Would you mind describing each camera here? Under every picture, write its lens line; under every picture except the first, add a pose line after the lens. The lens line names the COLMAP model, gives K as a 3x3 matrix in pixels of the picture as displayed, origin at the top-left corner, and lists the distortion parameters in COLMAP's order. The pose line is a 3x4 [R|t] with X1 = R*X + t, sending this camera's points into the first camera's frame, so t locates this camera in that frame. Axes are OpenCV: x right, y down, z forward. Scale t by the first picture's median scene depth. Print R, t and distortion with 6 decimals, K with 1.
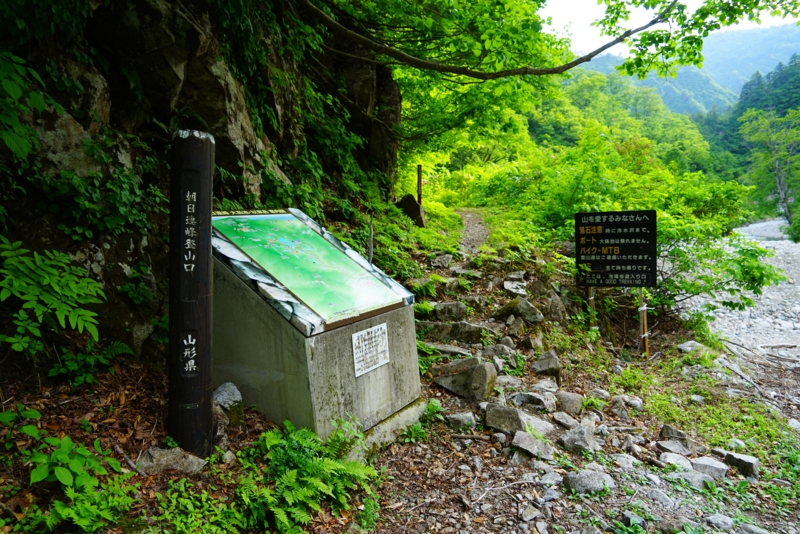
lens RADIAL K [[531.9, 0, 400.0], [0, 531.9, 267.0], [0, 0, 1]] dist [-0.033749, 0.019682]
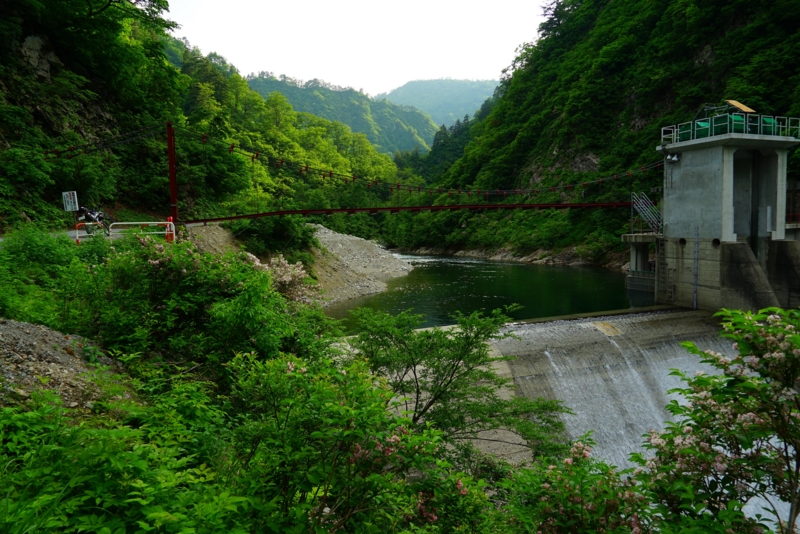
lens RADIAL K [[531.9, 0, 400.0], [0, 531.9, 267.0], [0, 0, 1]] dist [-0.033749, 0.019682]
pose [[0.903447, -0.019314, 0.428265, -0.038066], [0.031441, 0.999279, -0.021261, 0.039885], [-0.427546, 0.032673, 0.903403, -0.299211]]
